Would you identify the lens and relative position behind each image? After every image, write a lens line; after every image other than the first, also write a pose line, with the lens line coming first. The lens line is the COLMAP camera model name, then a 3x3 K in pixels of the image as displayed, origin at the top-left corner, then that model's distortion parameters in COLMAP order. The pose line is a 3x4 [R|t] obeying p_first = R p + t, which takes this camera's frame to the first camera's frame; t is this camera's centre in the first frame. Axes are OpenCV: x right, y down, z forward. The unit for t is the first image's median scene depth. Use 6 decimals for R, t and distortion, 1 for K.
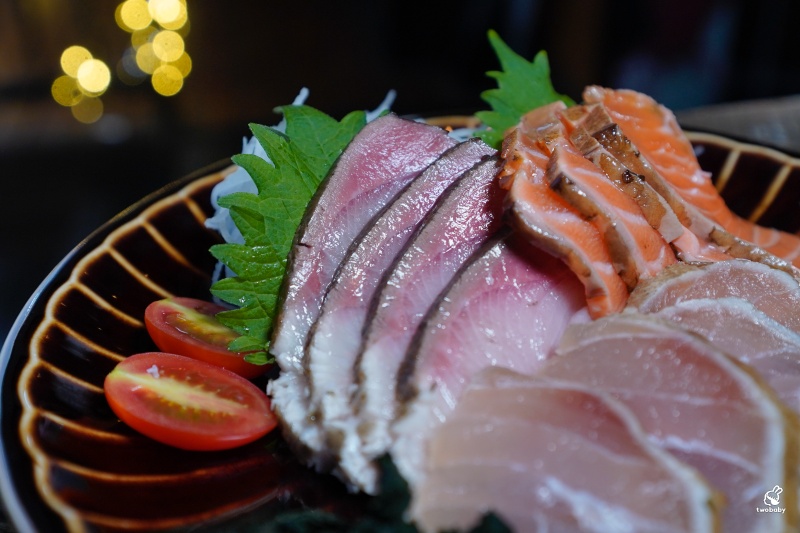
lens RADIAL K [[983.4, 0, 400.0], [0, 983.4, 266.5], [0, 0, 1]] dist [0.005124, -0.009897]
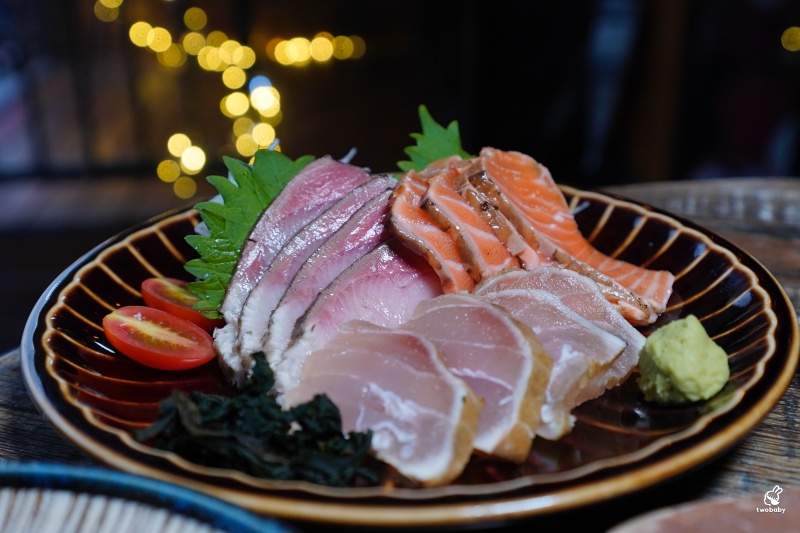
lens RADIAL K [[957.4, 0, 400.0], [0, 957.4, 266.5], [0, 0, 1]] dist [-0.007061, -0.000525]
pose [[0.994798, 0.055722, -0.085276, 0.239445], [-0.063438, 0.993862, -0.090632, 0.129331], [0.079703, 0.095570, 0.992227, -0.364969]]
